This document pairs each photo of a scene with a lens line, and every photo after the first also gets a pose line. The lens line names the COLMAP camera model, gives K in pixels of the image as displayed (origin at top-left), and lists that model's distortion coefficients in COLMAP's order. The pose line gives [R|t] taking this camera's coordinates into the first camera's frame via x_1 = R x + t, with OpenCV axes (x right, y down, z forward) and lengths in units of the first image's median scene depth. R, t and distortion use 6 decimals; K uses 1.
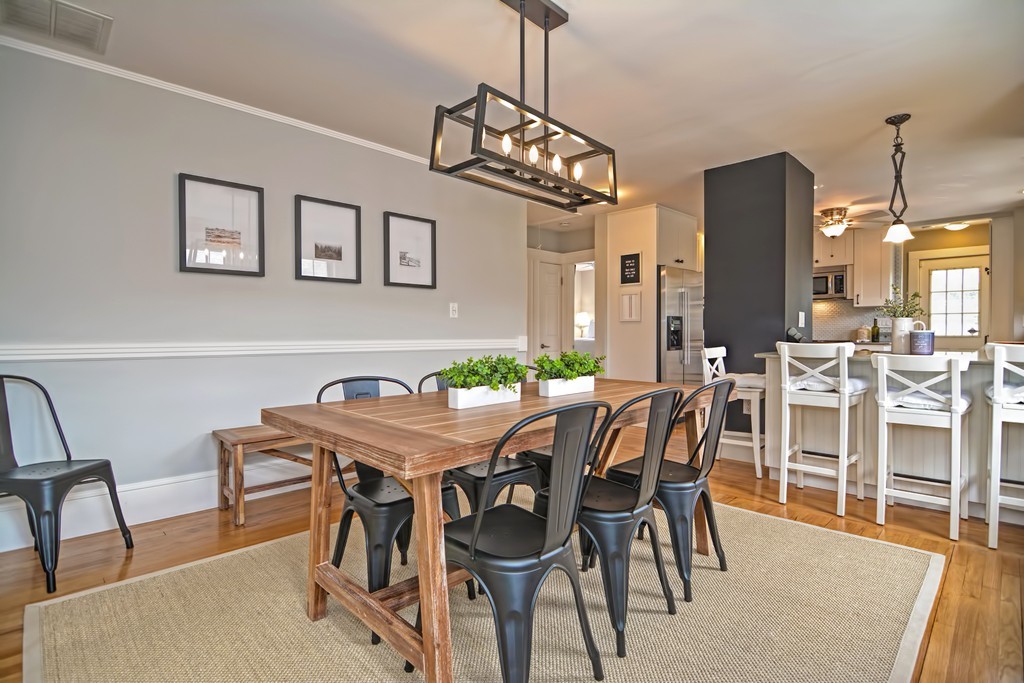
lens RADIAL K [[490.1, 0, 512.4], [0, 490.1, 338.6], [0, 0, 1]] dist [-0.015413, -0.005445]
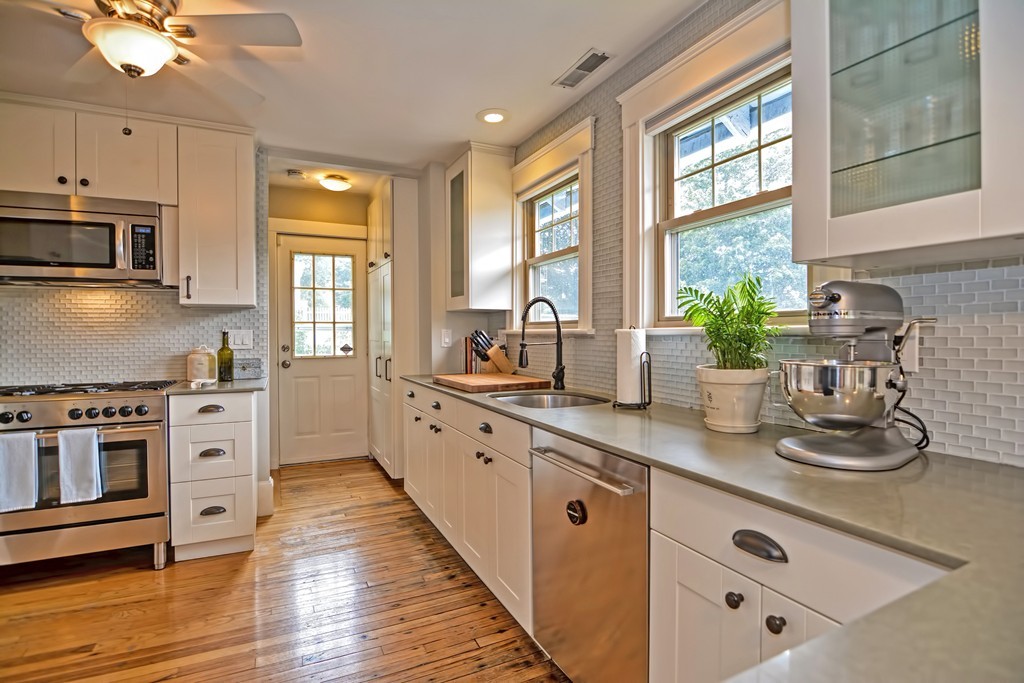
lens RADIAL K [[490.1, 0, 502.9], [0, 490.1, 339.8], [0, 0, 1]] dist [-0.015413, -0.005445]
pose [[0.320879, -0.015099, 0.947000, 0.376944], [0.015850, 0.999818, 0.010571, -0.033003], [-0.946988, 0.011618, 0.321060, 0.576449]]
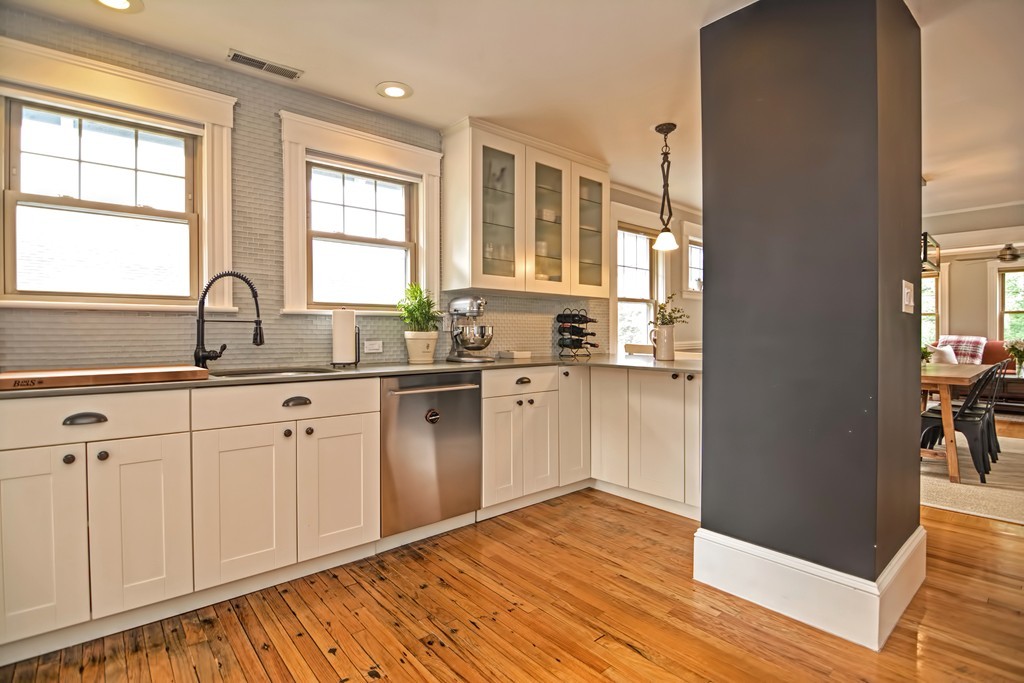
lens RADIAL K [[490.1, 0, 512.6], [0, 490.1, 342.2], [0, 0, 1]] dist [-0.015413, -0.005445]
pose [[-0.998191, 0.004547, 0.059950, 0.519391], [0.006132, 0.999636, 0.026270, -0.017596], [-0.059809, 0.026590, -0.997856, 1.003579]]
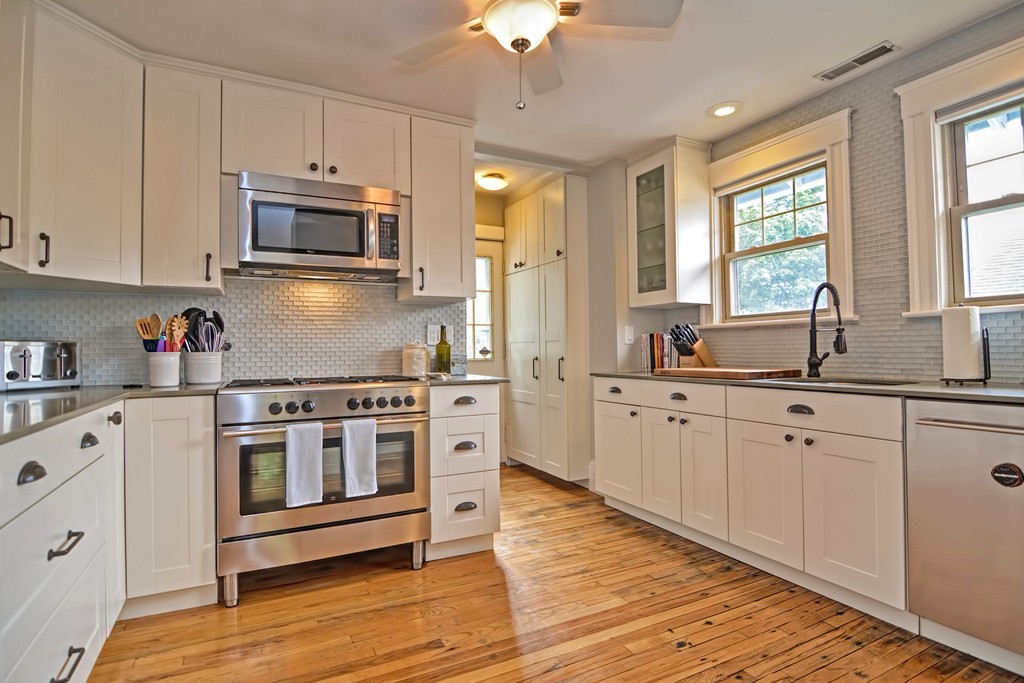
lens RADIAL K [[504.8, 0, 503.2], [0, 504.8, 340.4], [0, 0, 1]] dist [-0.011420, -0.005823]
pose [[0.302335, 0.017256, 0.953046, 0.302275], [0.023686, 0.999391, -0.025609, -0.013103], [-0.952907, 0.030317, 0.301742, 0.778219]]
